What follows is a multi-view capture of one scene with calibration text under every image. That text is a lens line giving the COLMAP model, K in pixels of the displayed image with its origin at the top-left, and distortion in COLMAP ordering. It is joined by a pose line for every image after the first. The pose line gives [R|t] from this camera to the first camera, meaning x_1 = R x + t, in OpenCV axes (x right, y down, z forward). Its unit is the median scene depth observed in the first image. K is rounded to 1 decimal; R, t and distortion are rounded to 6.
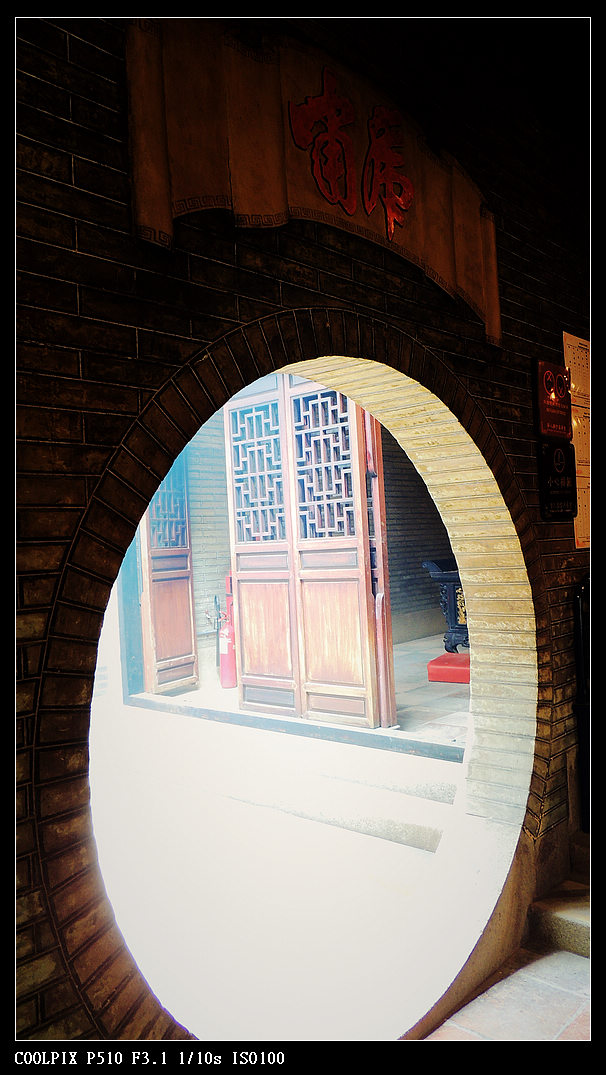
lens RADIAL K [[781.3, 0, 303.0], [0, 781.3, 537.5], [0, 0, 1]] dist [-0.037950, -0.000205]
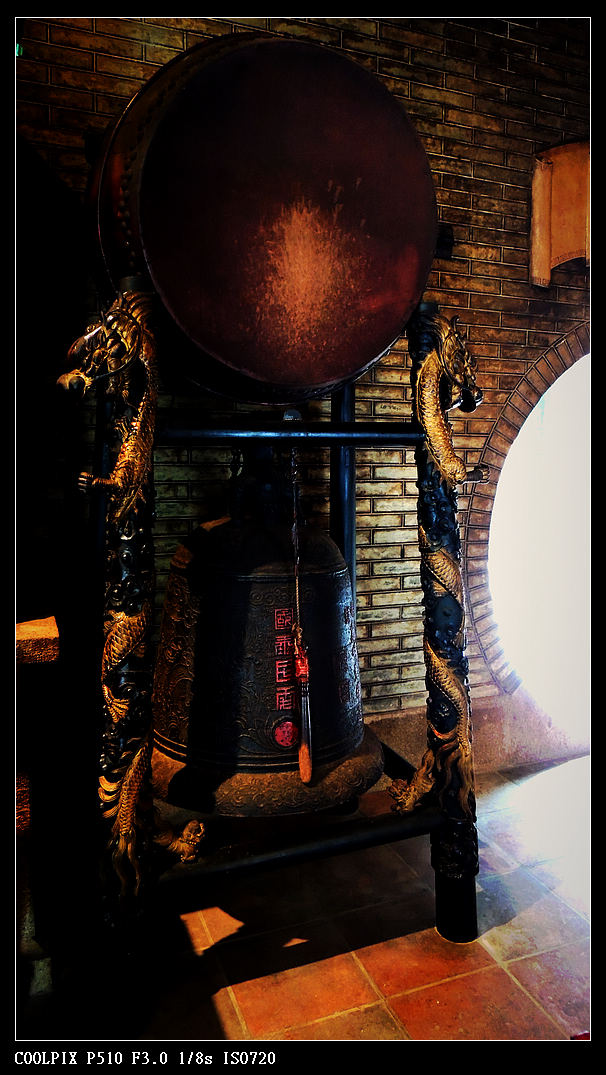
lens RADIAL K [[756.4, 0, 303.0], [0, 756.4, 537.5], [0, 0, 1]] dist [-0.005088, 0.004002]
pose [[0.898370, 0.094717, -0.428906, 0.160310], [-0.049934, 0.992166, 0.114512, 0.068513], [0.436393, -0.081457, 0.896062, -1.092913]]
